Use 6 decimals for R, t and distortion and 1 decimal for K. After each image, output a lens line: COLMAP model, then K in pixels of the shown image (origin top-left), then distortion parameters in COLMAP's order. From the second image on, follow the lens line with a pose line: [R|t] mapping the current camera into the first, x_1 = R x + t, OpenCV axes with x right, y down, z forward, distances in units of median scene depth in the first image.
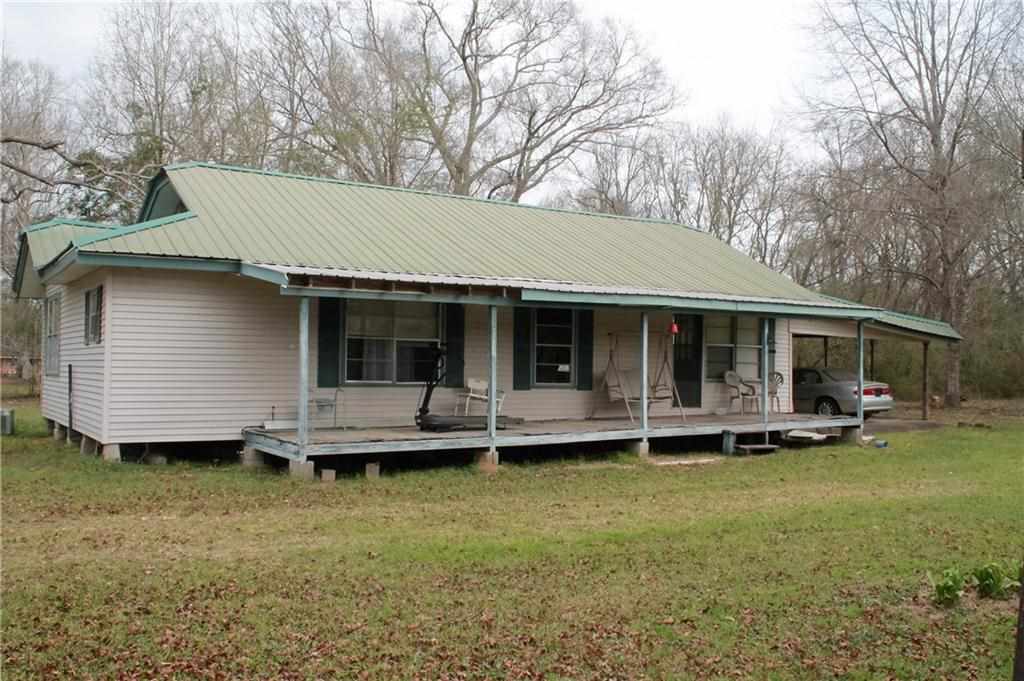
lens RADIAL K [[924.4, 0, 515.8], [0, 924.4, 344.9], [0, 0, 1]] dist [-0.095633, 0.022917]
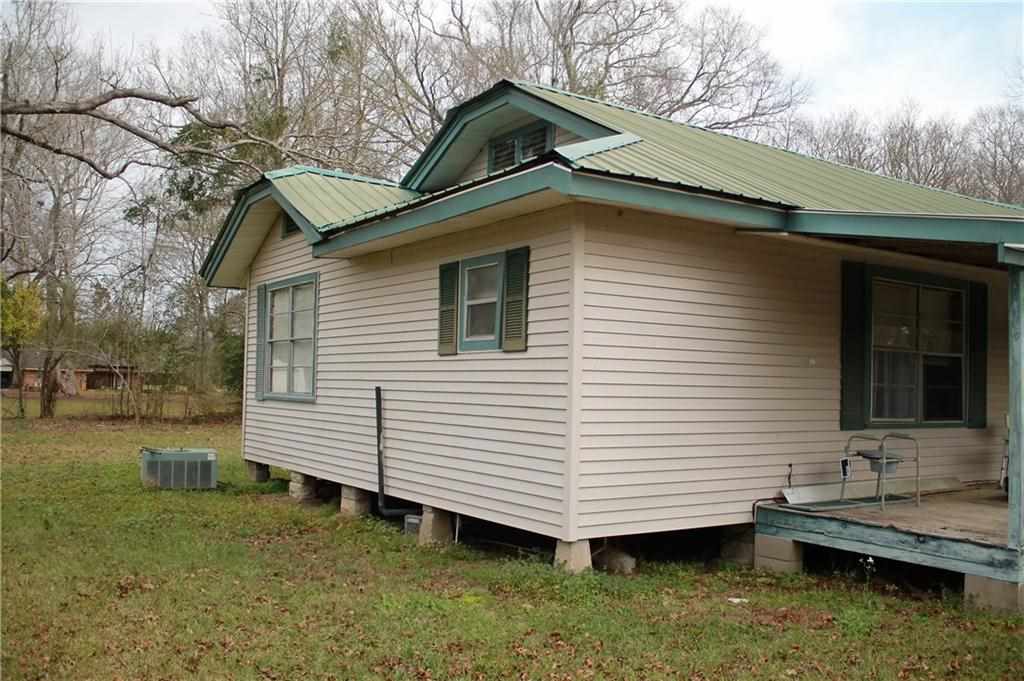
lens RADIAL K [[924.4, 0, 508.9], [0, 924.4, 338.2], [0, 0, 1]] dist [-0.095633, 0.022917]
pose [[0.999932, 0.011256, 0.002881, -0.409597], [-0.011171, 0.999541, -0.028172, 0.005128], [-0.003196, 0.028138, 0.999599, 0.380987]]
